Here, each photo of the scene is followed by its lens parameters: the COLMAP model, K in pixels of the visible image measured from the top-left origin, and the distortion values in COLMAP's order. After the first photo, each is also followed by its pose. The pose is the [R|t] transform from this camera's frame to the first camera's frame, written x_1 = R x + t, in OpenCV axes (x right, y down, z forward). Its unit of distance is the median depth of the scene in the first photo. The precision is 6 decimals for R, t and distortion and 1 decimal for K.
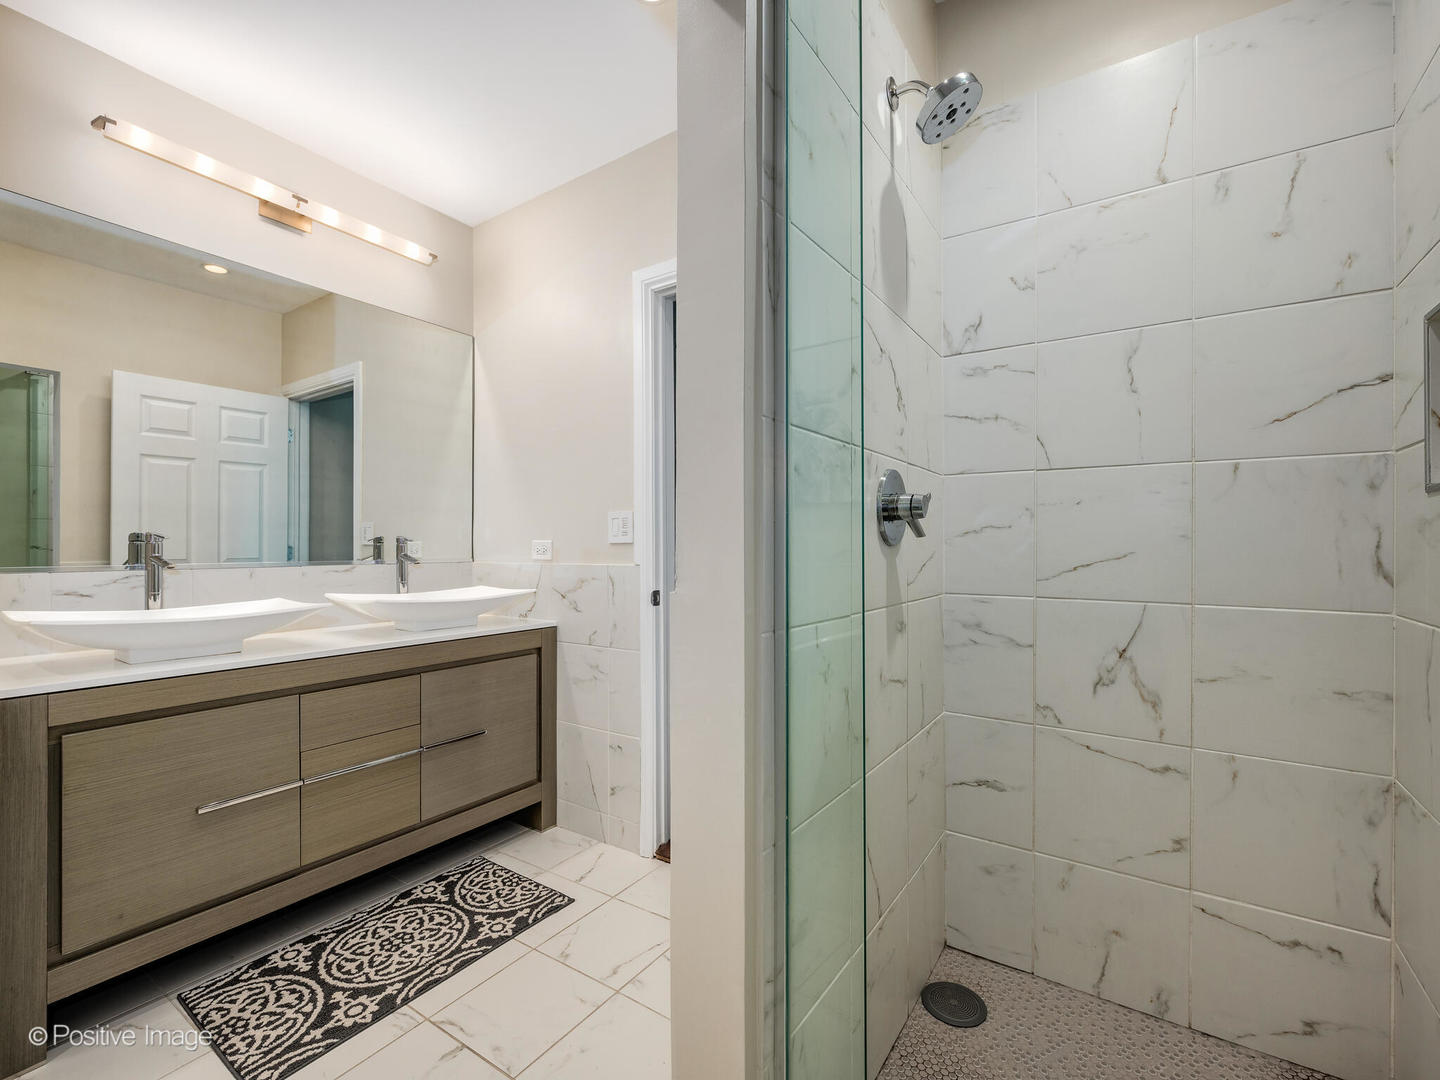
lens RADIAL K [[637.4, 0, 718.8], [0, 637.4, 538.3], [0, 0, 1]] dist [-0.002211, -0.001342]
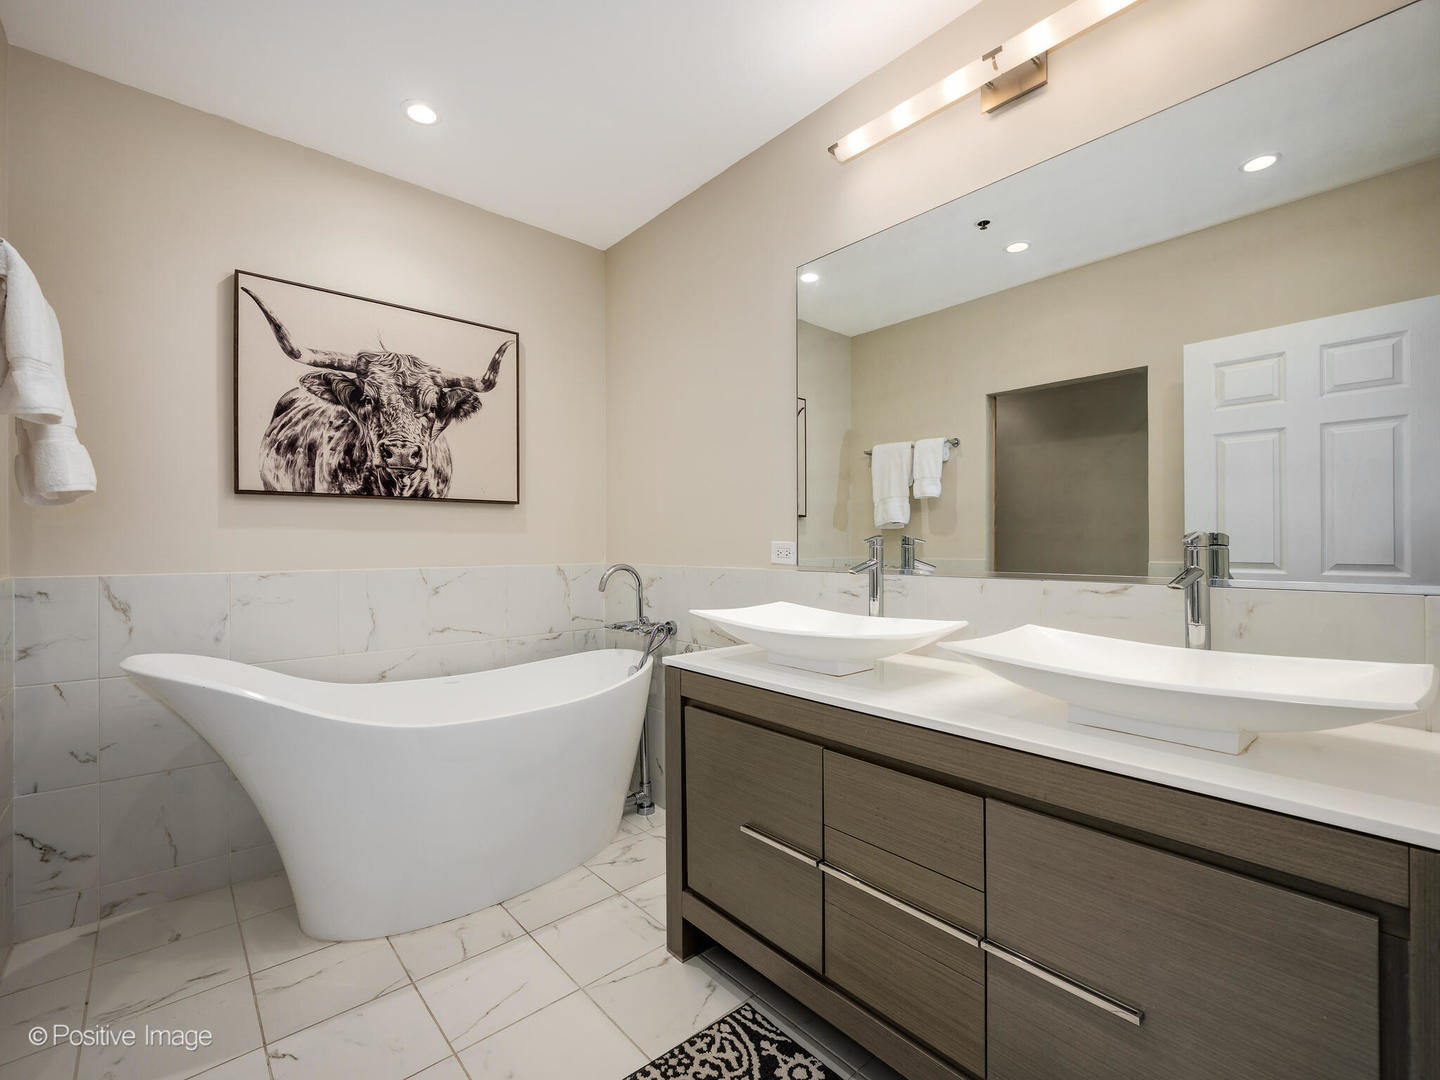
lens RADIAL K [[637.4, 0, 721.7], [0, 637.4, 543.0], [0, 0, 1]] dist [-0.002211, -0.001342]
pose [[-0.234150, 0.008532, -0.972163, 0.070419], [0.004980, 0.999959, 0.007577, -0.000533], [0.972188, -0.003067, -0.234183, 0.762932]]
